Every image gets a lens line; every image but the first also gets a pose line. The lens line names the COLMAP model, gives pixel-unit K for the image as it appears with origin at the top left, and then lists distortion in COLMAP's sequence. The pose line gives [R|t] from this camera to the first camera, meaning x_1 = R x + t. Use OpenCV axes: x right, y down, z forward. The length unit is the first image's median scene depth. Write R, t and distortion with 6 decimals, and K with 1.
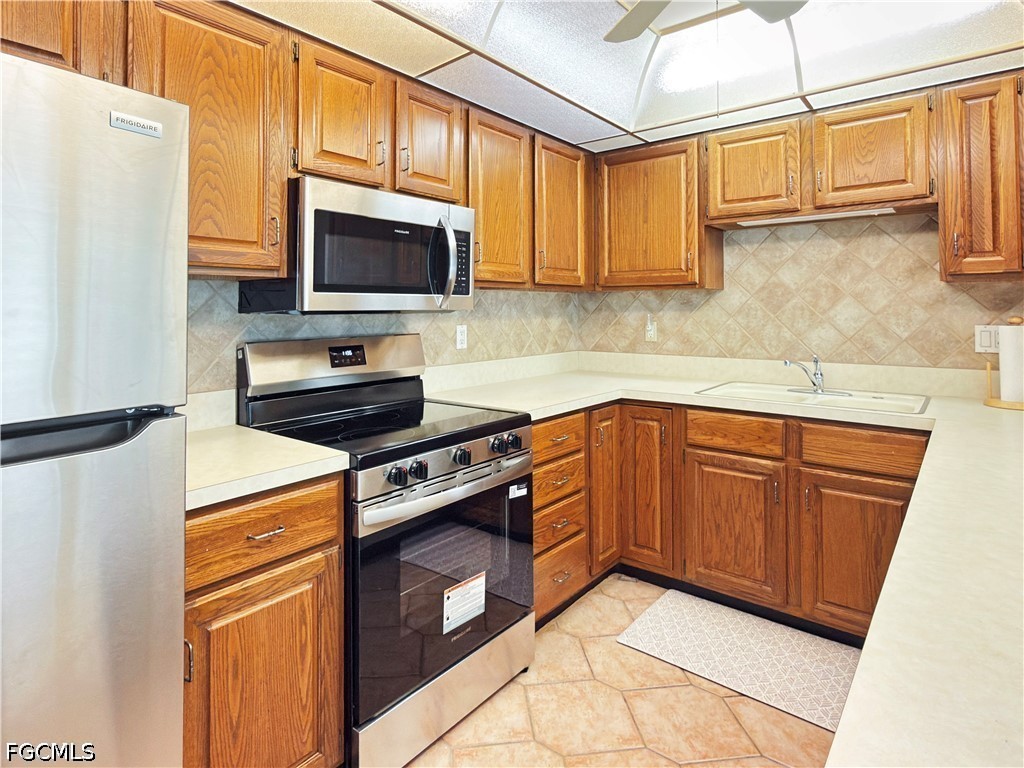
lens RADIAL K [[577.1, 0, 514.4], [0, 577.1, 298.9], [0, 0, 1]] dist [-0.001542, 0.000045]
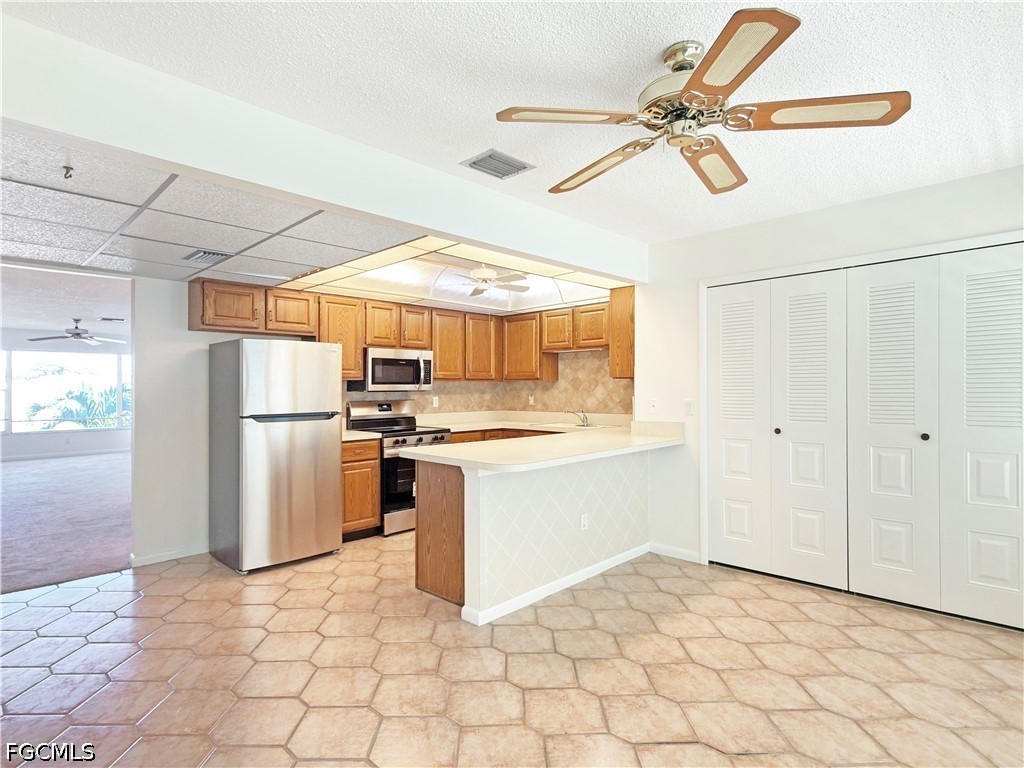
lens RADIAL K [[542.7, 0, 512.0], [0, 542.7, 384.0], [0, 0, 1]] dist [-0.000119, -0.000545]
pose [[0.995249, -0.002122, -0.097337, 0.463349], [0.003137, 0.999942, 0.010274, -0.029172], [0.097309, -0.010531, 0.995198, -1.233098]]
